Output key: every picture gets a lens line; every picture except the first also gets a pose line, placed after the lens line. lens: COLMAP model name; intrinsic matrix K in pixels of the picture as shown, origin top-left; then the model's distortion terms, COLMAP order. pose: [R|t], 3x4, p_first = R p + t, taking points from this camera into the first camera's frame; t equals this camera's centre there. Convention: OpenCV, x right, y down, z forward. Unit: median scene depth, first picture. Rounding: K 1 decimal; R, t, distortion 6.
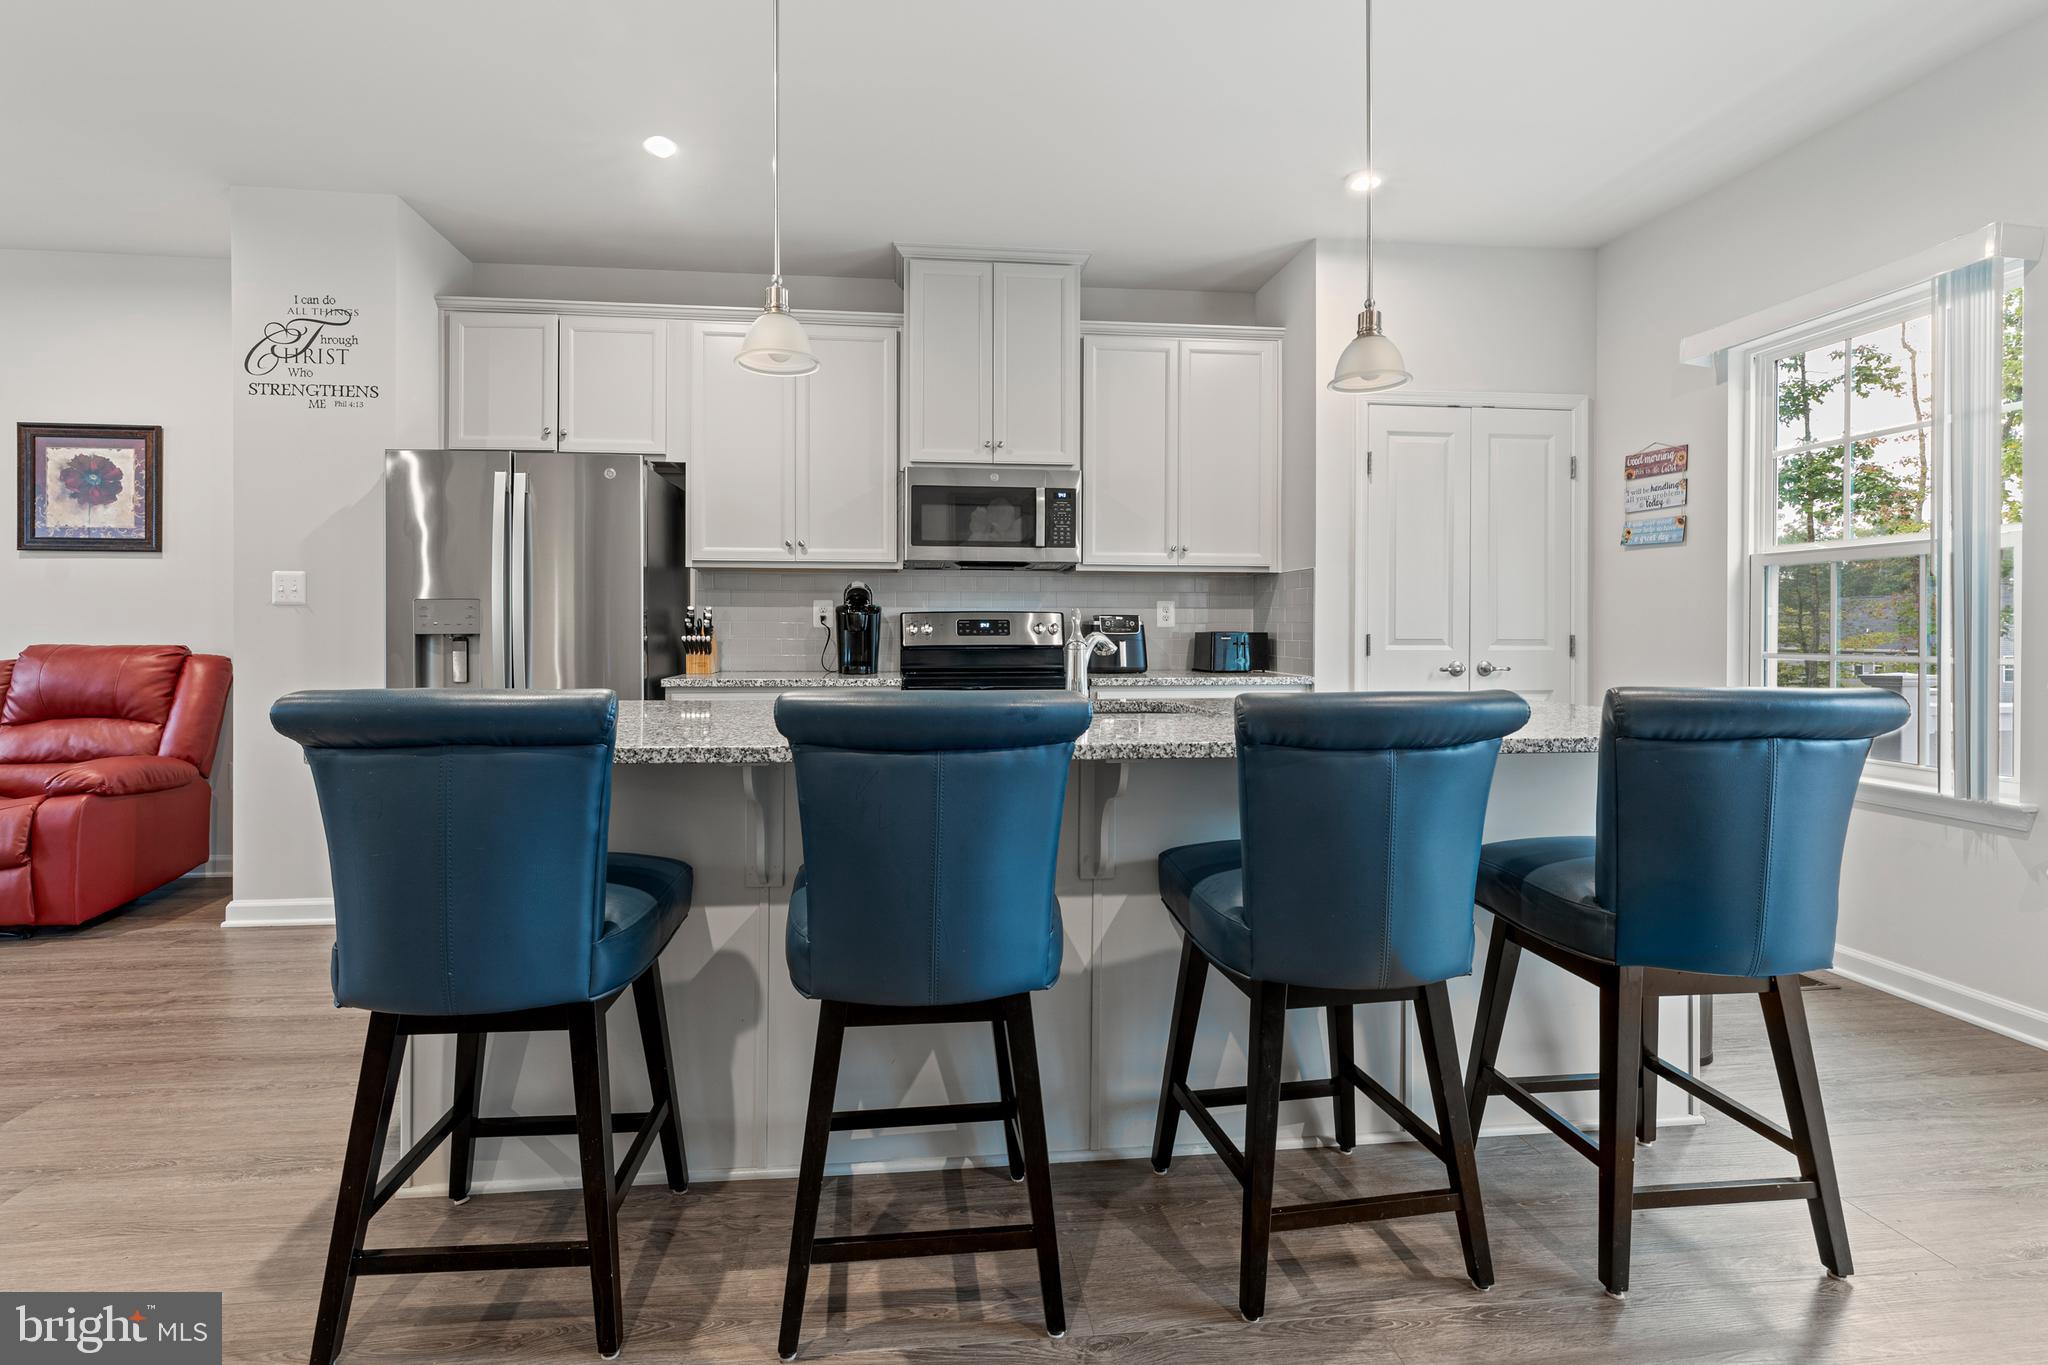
lens RADIAL K [[931.7, 0, 1001.5], [0, 931.7, 629.9], [0, 0, 1]] dist [0.001126, 0.000202]
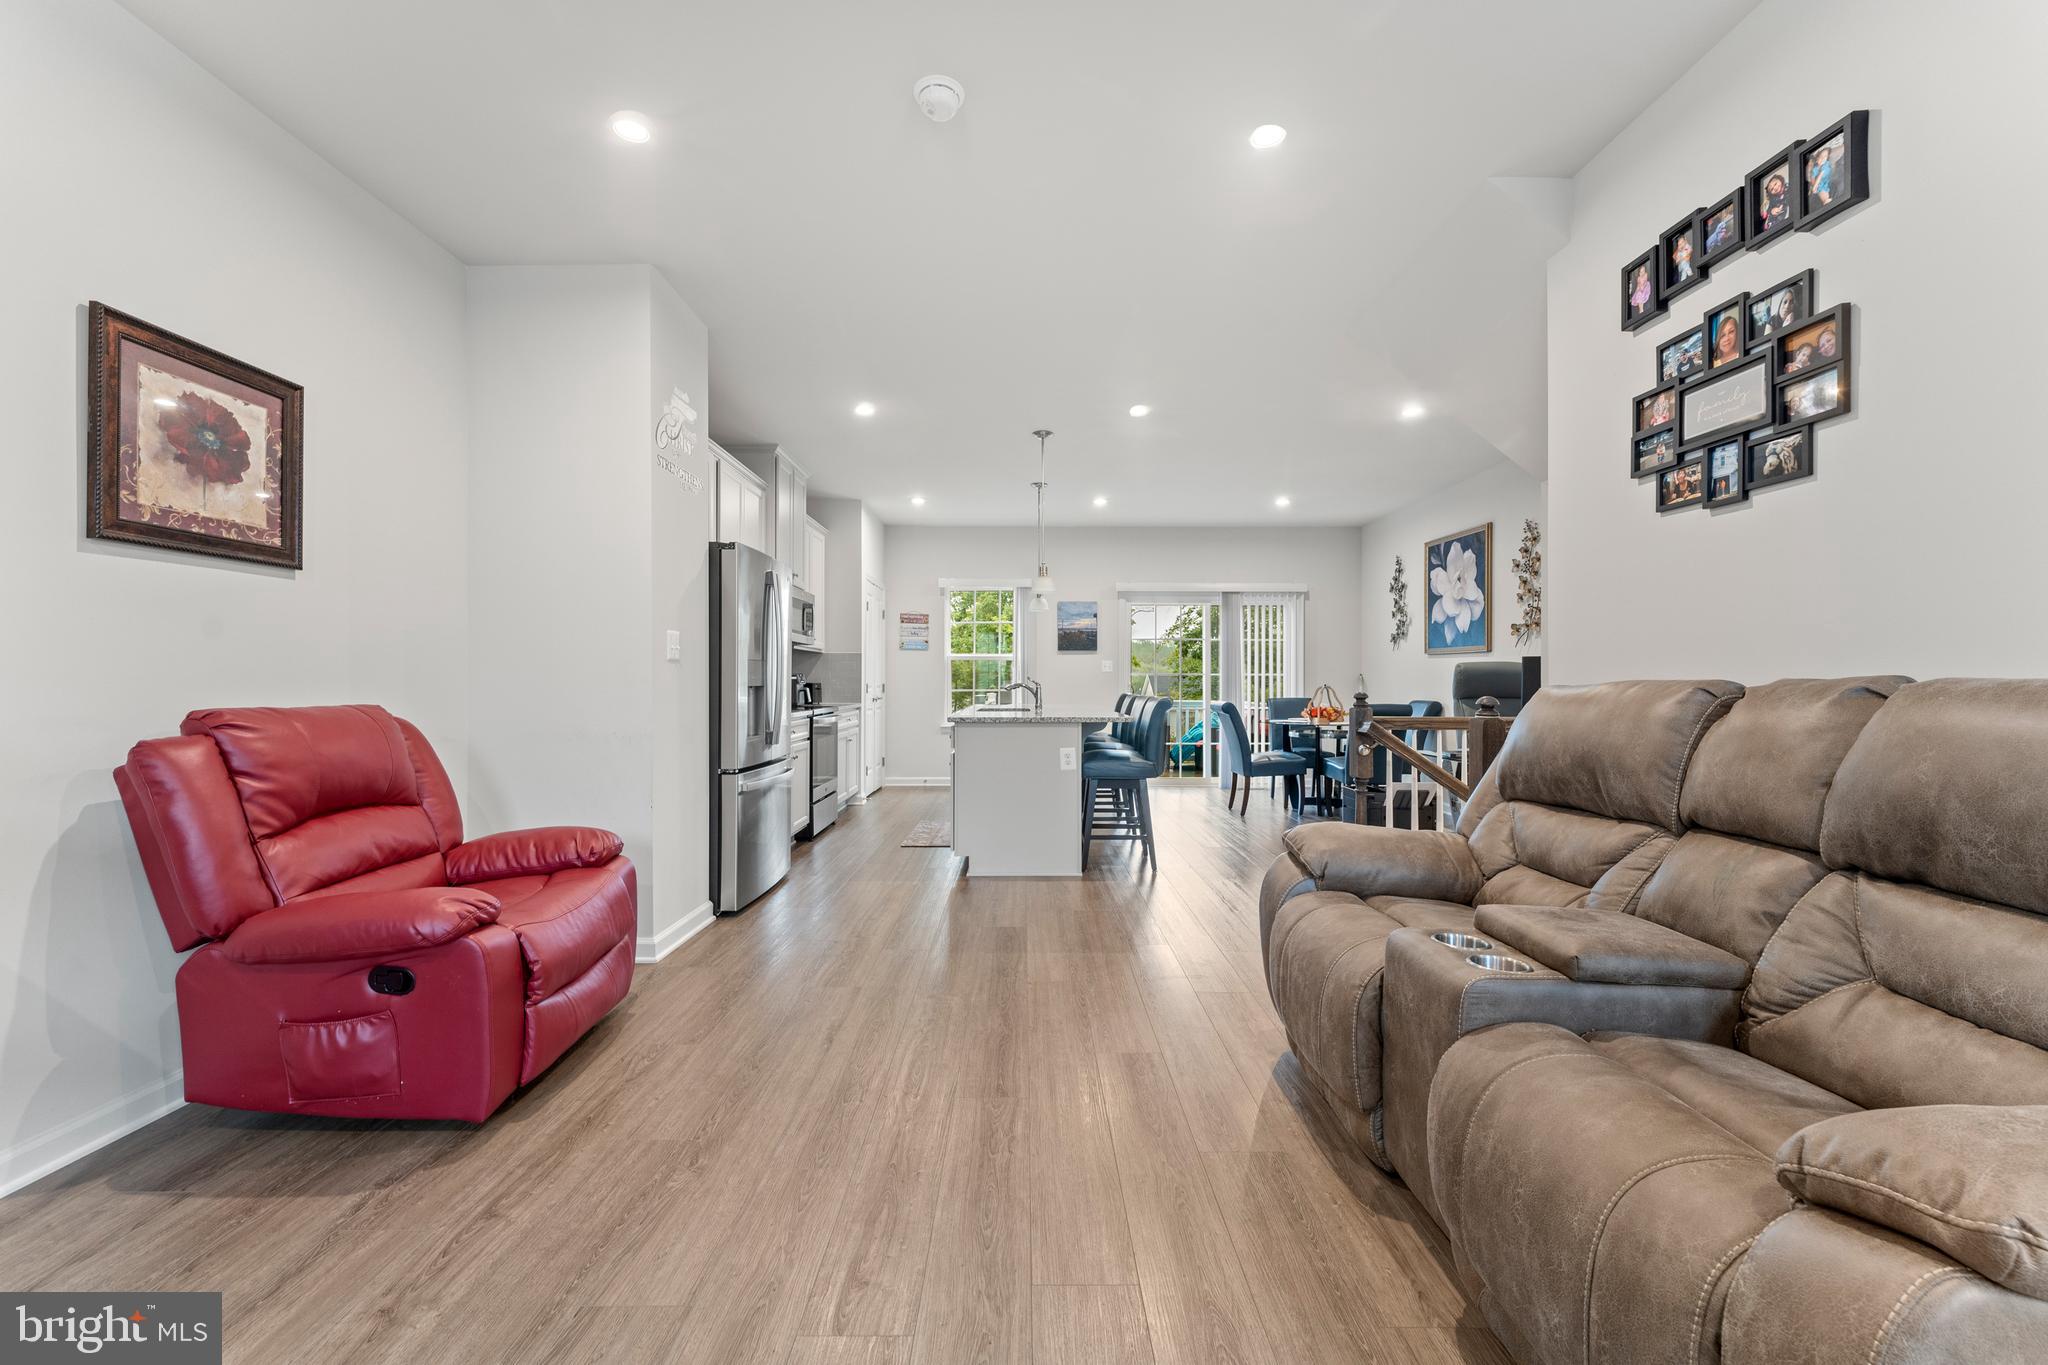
lens RADIAL K [[818.6, 0, 1027.7], [0, 818.6, 680.9], [0, 0, 1]] dist [0.001415, 0.000080]
pose [[0.102632, -0.000456, 0.994719, -1.551359], [-0.002931, 0.999995, 0.000761, -0.004464], [-0.994715, -0.002994, 0.102631, 0.434715]]
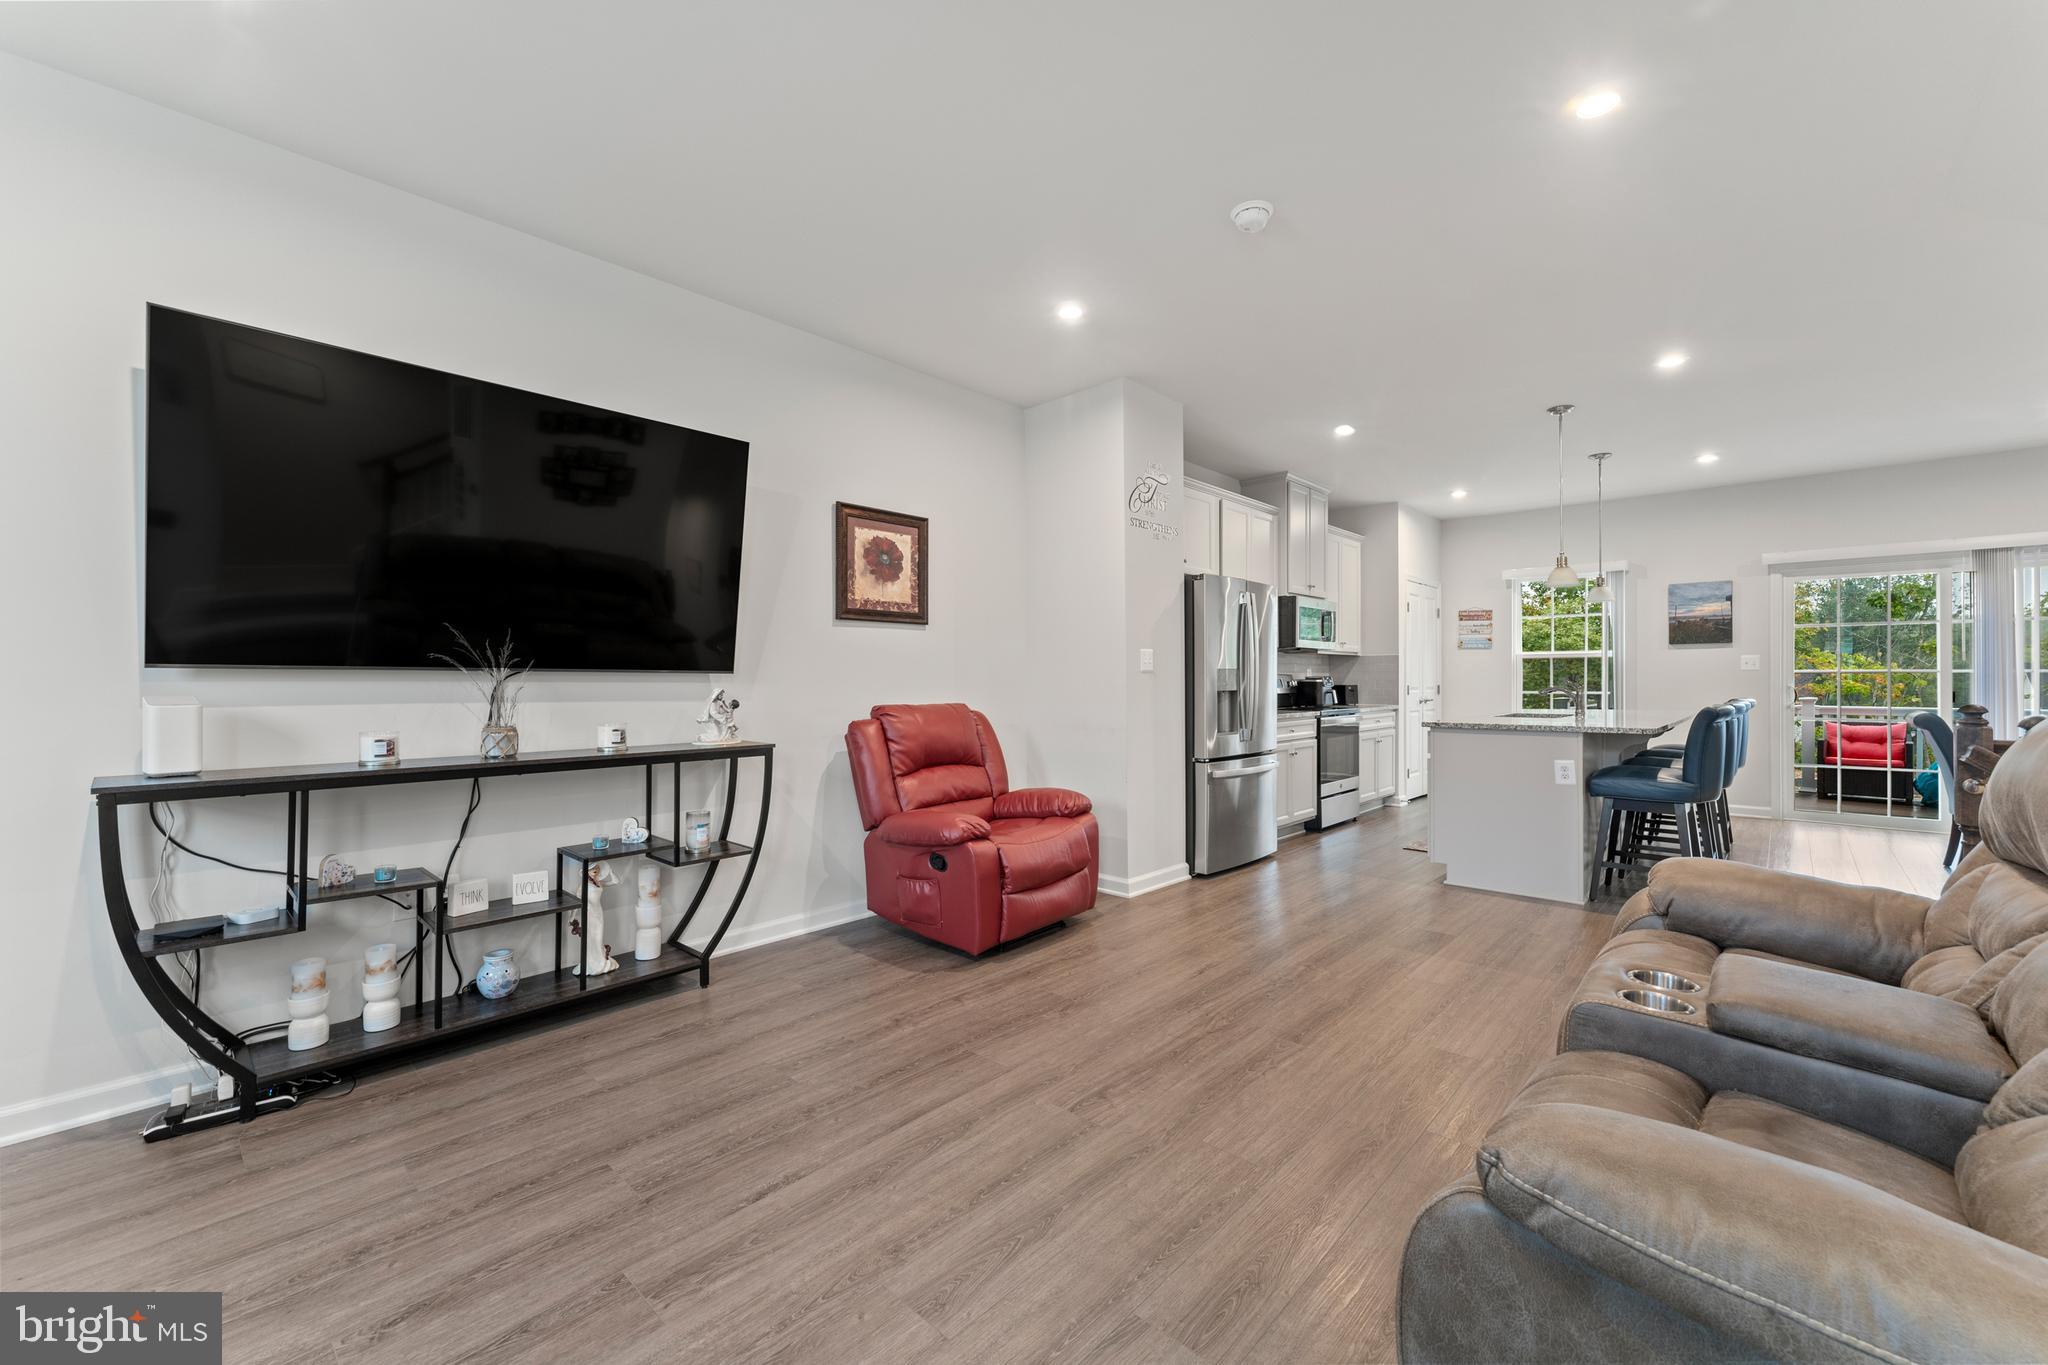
lens RADIAL K [[818.9, 0, 1032.6], [0, 818.9, 677.9], [0, 0, 1]] dist [0.001585, 0.000243]
pose [[0.750887, -0.003043, 0.660424, -1.596049], [0.003521, 0.999994, 0.000604, -0.017481], [-0.660422, 0.001872, 0.750892, 0.141097]]
